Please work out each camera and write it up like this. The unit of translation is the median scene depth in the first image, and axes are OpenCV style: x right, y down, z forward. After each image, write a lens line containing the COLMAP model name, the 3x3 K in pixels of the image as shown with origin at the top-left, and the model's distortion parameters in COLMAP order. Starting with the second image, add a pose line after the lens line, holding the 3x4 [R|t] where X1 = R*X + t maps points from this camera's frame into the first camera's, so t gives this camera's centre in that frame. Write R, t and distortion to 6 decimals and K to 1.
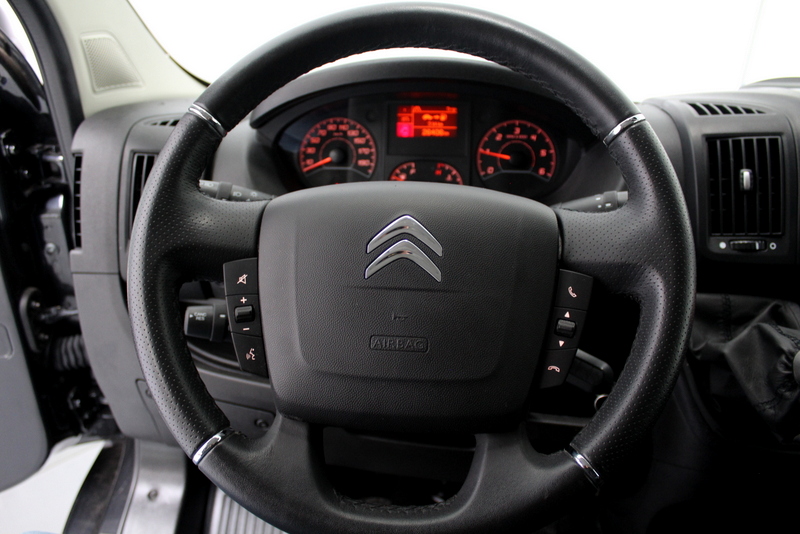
lens RADIAL K [[670.0, 0, 403.3], [0, 670.0, 265.3], [0, 0, 1]] dist [-0.119677, 0.003758]
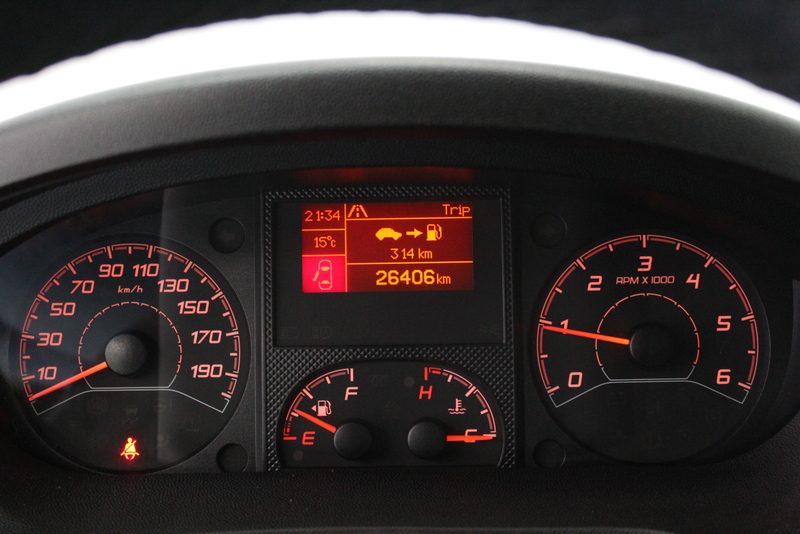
lens RADIAL K [[1327.3, 0, 398.1], [0, 1327.3, 266.0], [0, 0, 1]] dist [-0.007227, 0.000000]
pose [[0.997534, -0.032292, 0.062309, -0.002185], [0.042033, 0.985899, -0.161975, -0.093313], [-0.056200, 0.164195, 0.984826, 0.318493]]
